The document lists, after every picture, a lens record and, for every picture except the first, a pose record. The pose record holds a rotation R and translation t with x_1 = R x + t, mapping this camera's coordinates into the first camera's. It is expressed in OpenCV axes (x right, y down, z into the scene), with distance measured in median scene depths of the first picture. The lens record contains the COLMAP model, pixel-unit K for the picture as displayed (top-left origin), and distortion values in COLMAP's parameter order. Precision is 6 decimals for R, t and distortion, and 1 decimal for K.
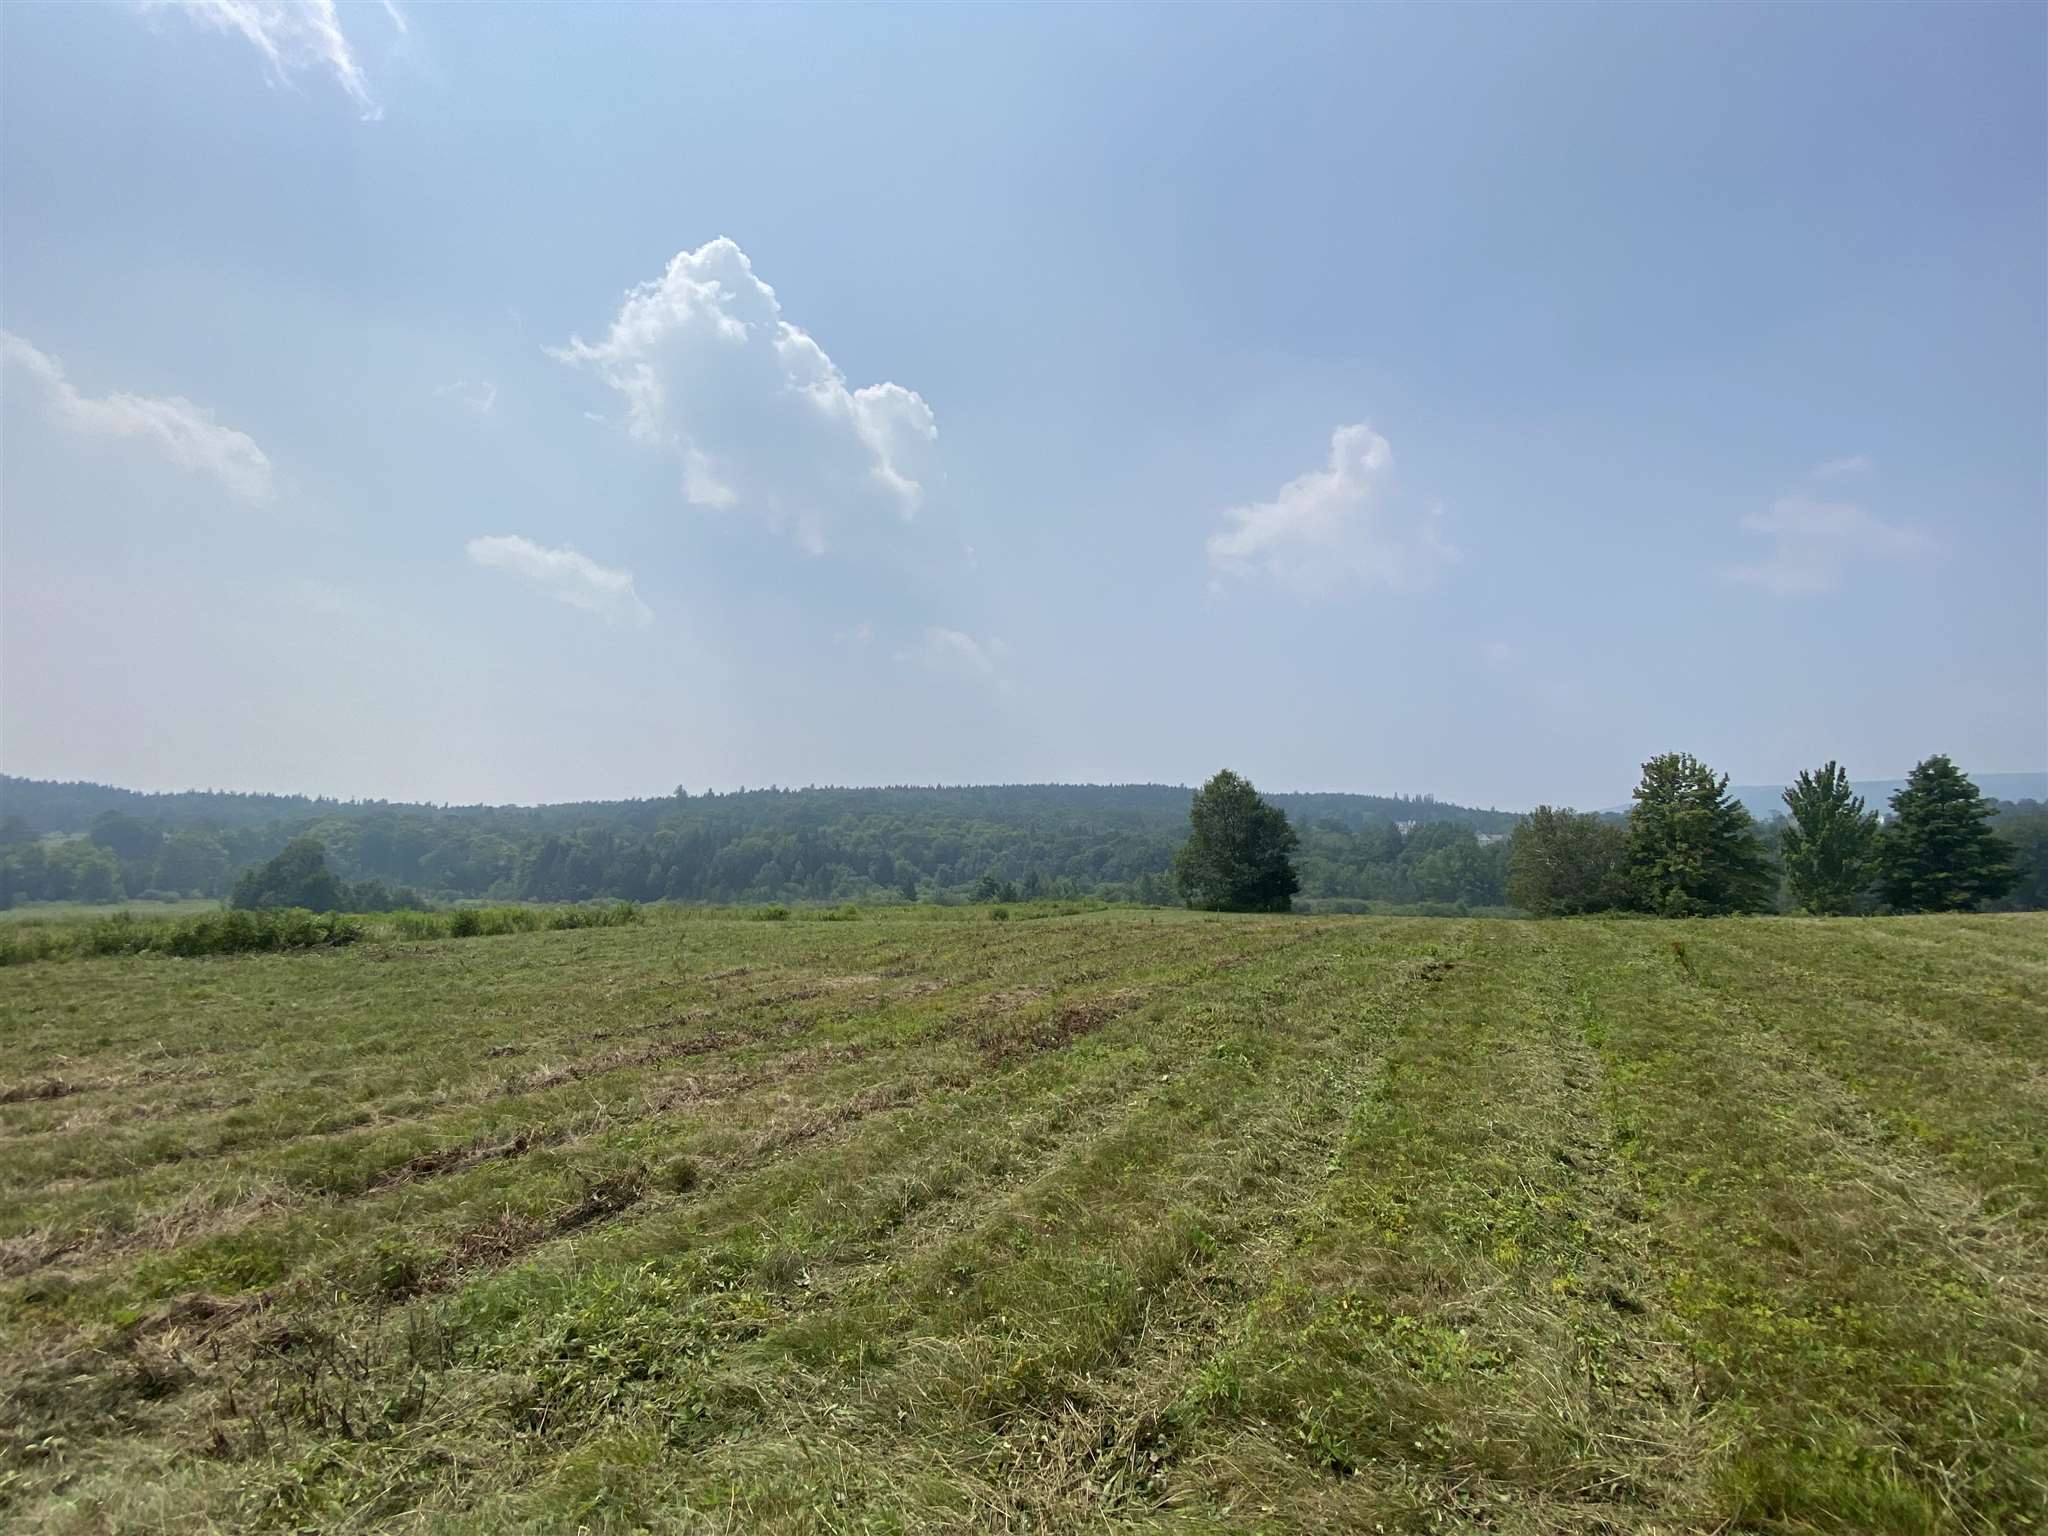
lens RADIAL K [[825.4, 0, 1027.0], [0, 825.4, 743.5], [0, 0, 1]] dist [0.004976, -0.013246]
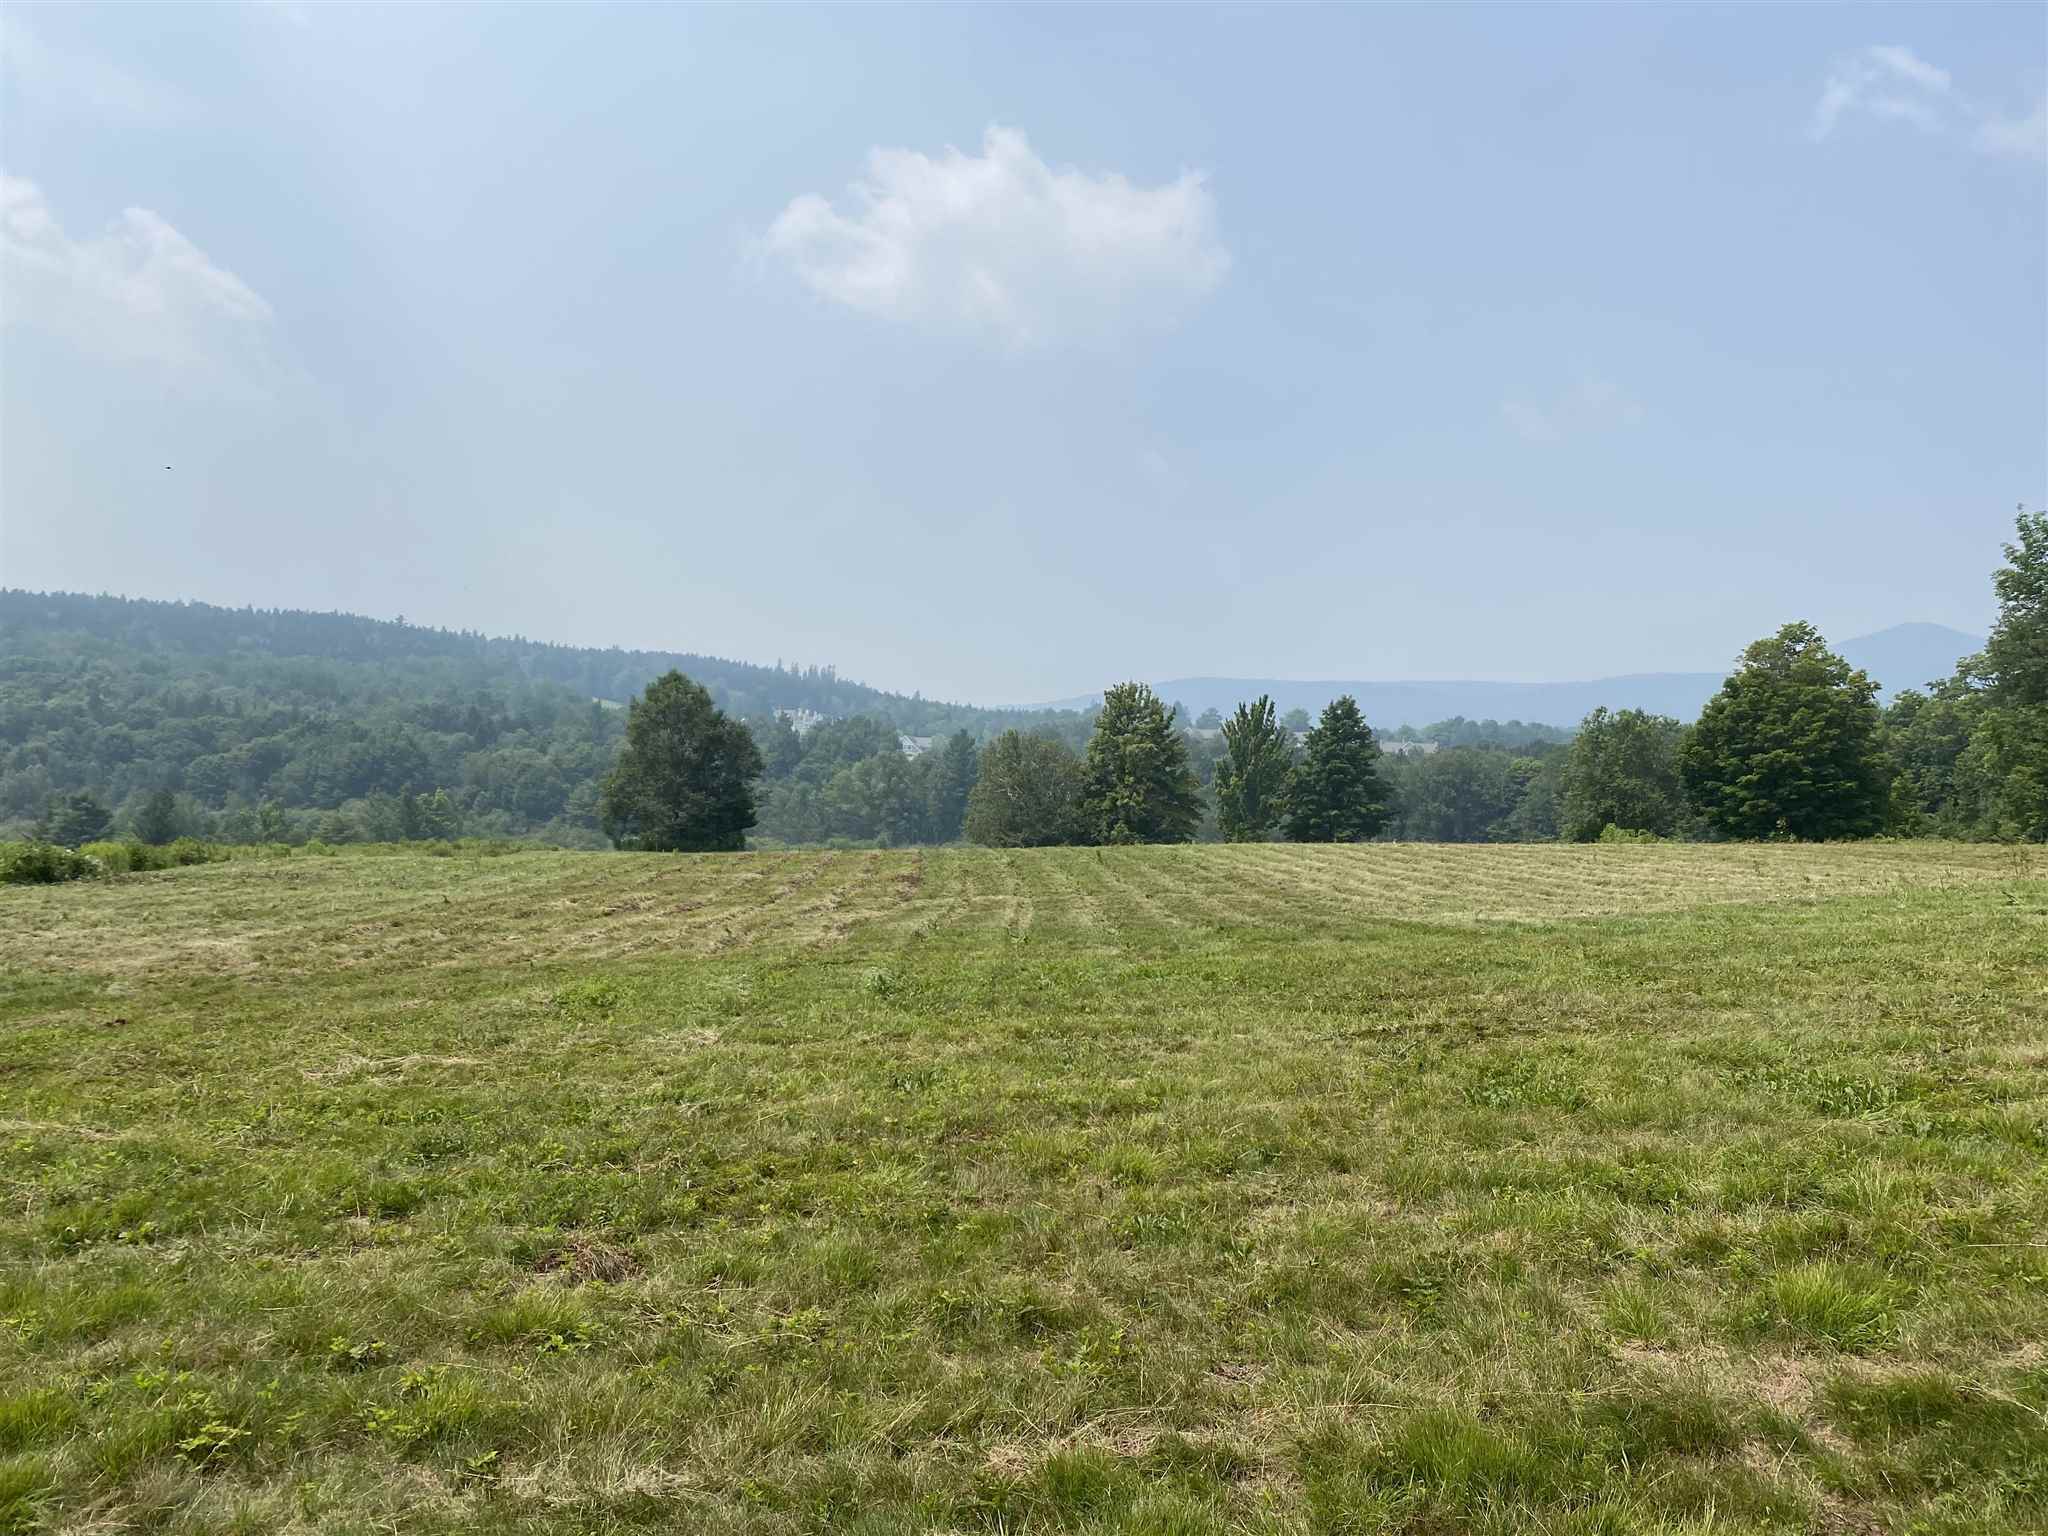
lens RADIAL K [[1545.5, 0, 1059.3], [0, 1545.5, 749.1], [0, 0, 1]] dist [0.010305, -0.026816]
pose [[0.821260, 0.029734, 0.569778, -0.637075], [-0.102689, 0.990036, 0.096347, -0.159494], [-0.561236, -0.137636, 0.816131, -0.889257]]
